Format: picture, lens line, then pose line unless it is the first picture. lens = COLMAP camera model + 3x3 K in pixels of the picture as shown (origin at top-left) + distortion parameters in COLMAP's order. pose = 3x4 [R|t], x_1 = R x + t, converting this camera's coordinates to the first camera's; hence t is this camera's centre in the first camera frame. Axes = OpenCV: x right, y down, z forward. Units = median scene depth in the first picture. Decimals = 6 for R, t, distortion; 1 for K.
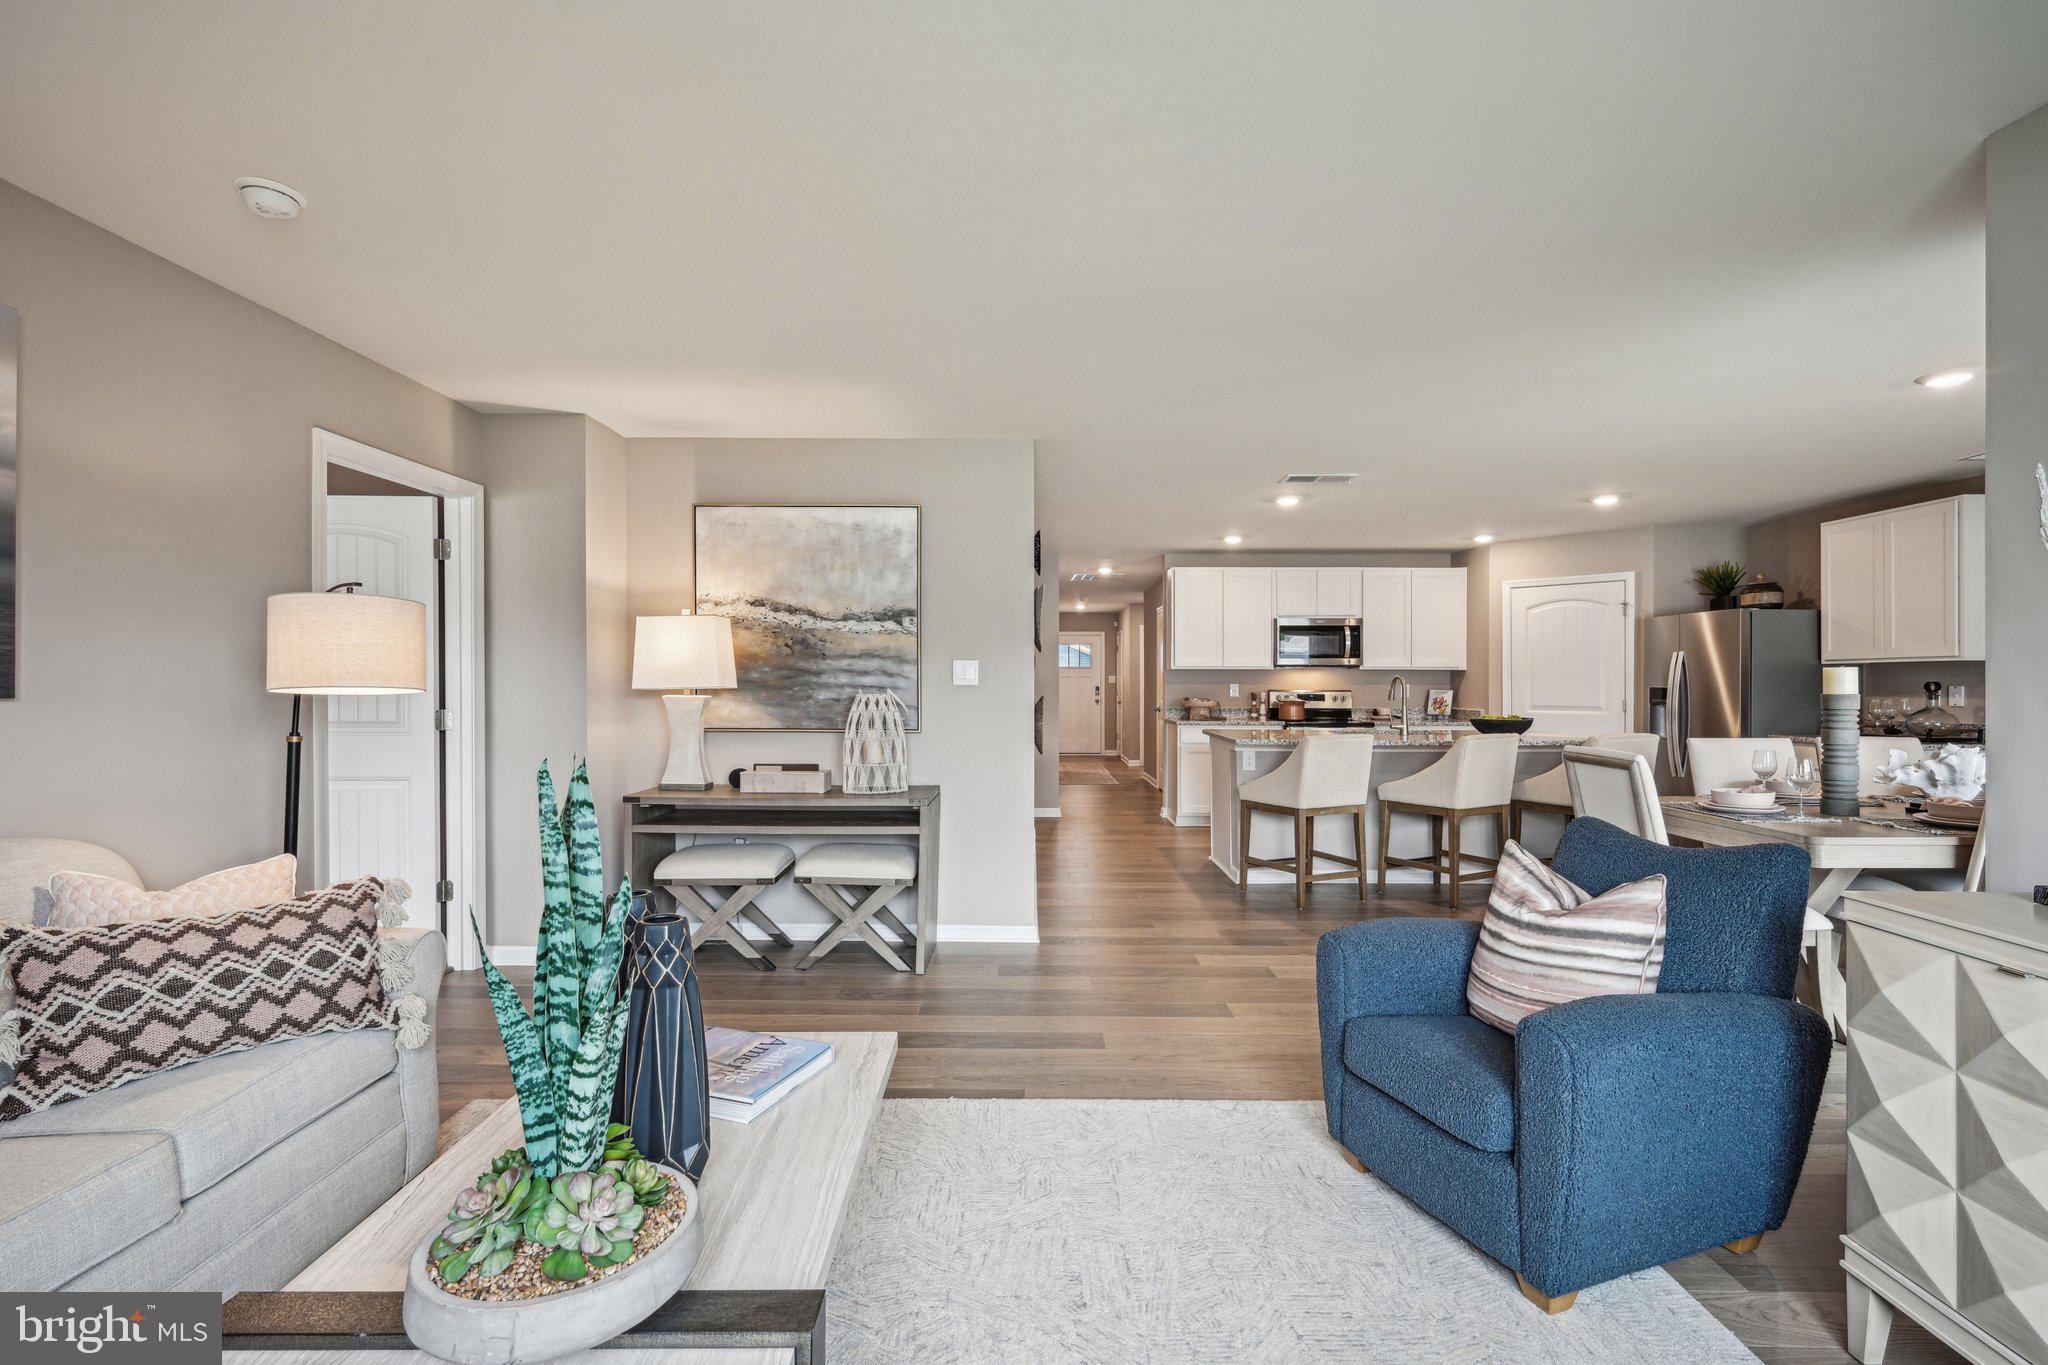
lens RADIAL K [[937.2, 0, 1034.8], [0, 937.2, 686.8], [0, 0, 1]] dist [-0.003769, 0.001451]
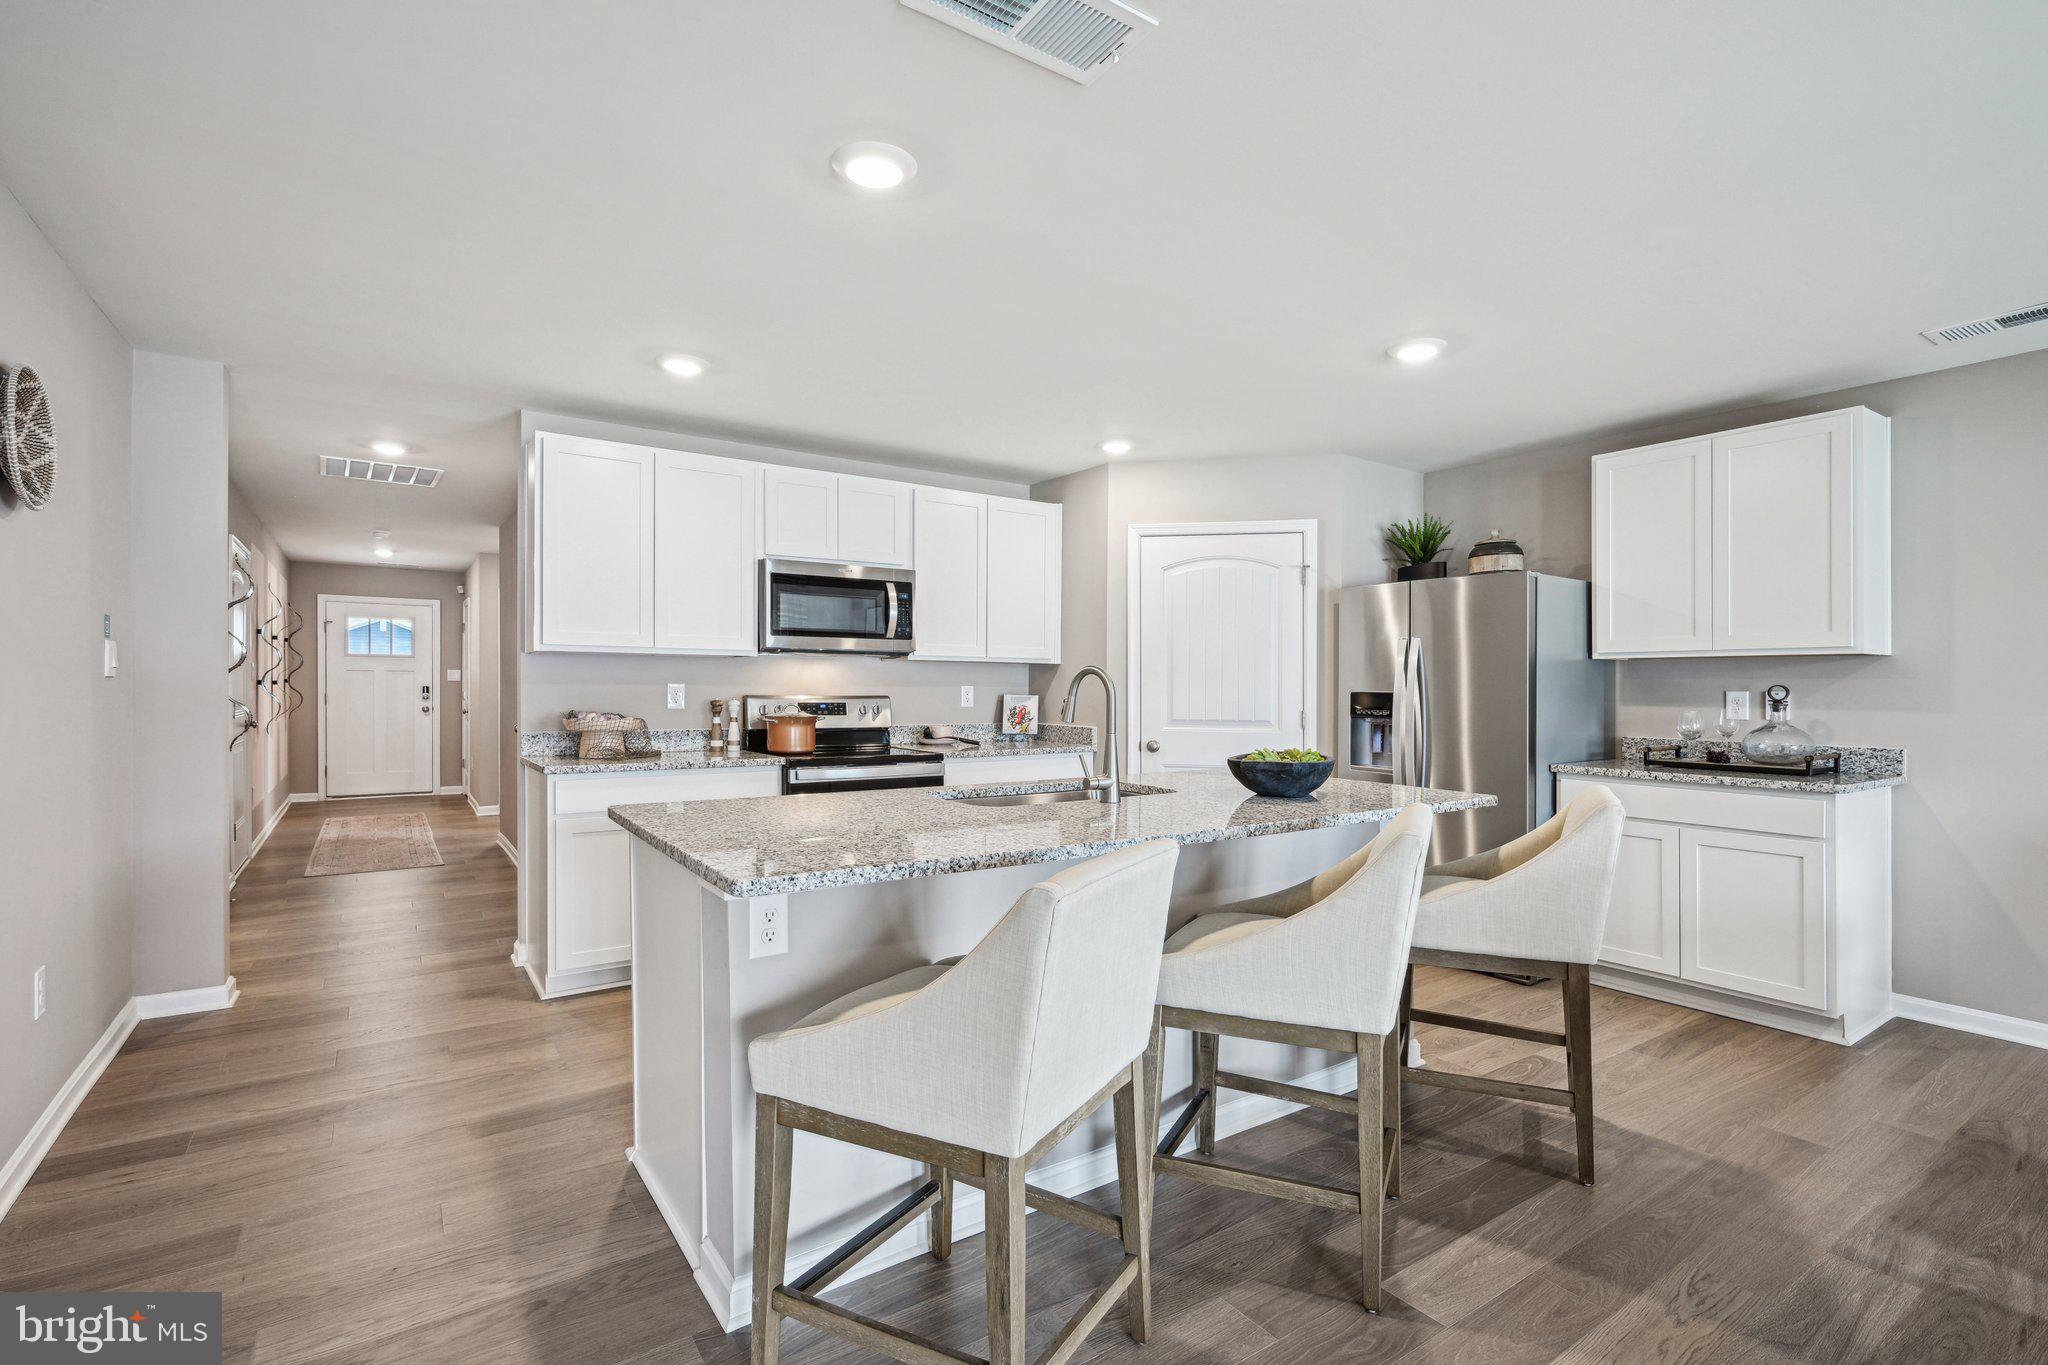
lens RADIAL K [[937.2, 0, 997.0], [0, 937.2, 678.2], [0, 0, 1]] dist [-0.003769, 0.001451]
pose [[0.833406, 0.009688, 0.552576, 0.073470], [-0.003749, 0.999922, -0.011877, -0.000614], [-0.552648, 0.007826, 0.833378, 0.492553]]
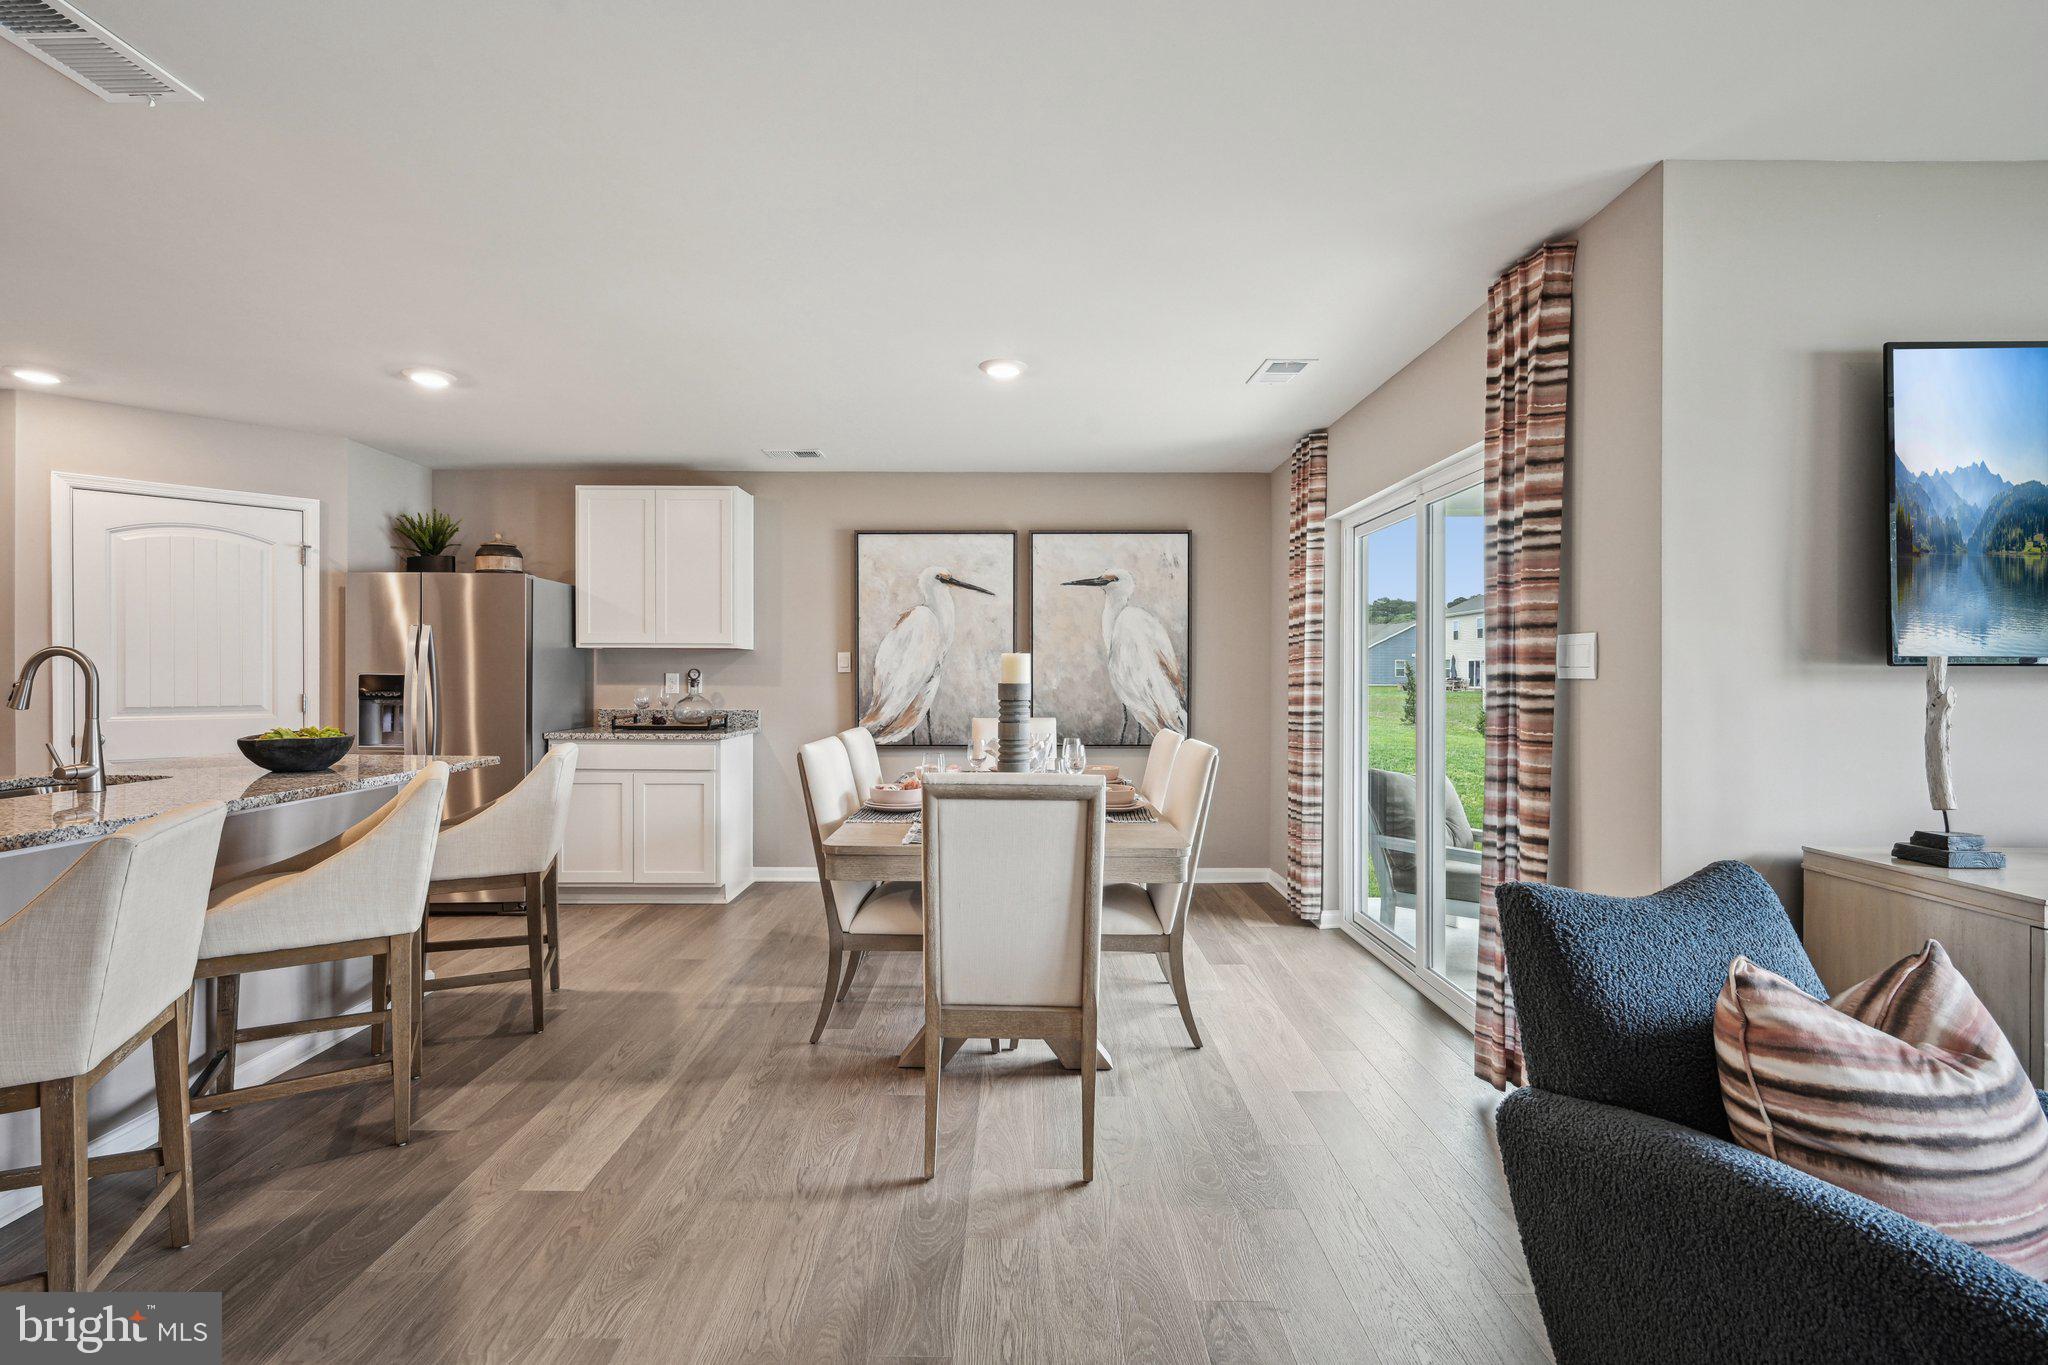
lens RADIAL K [[937.2, 0, 997.3], [0, 937.2, 681.1], [0, 0, 1]] dist [-0.003769, 0.001451]
pose [[0.008552, -0.007135, 0.999938, -0.013729], [-0.002063, 0.999972, 0.007153, -0.000764], [-0.999961, -0.002124, 0.008537, 0.443710]]
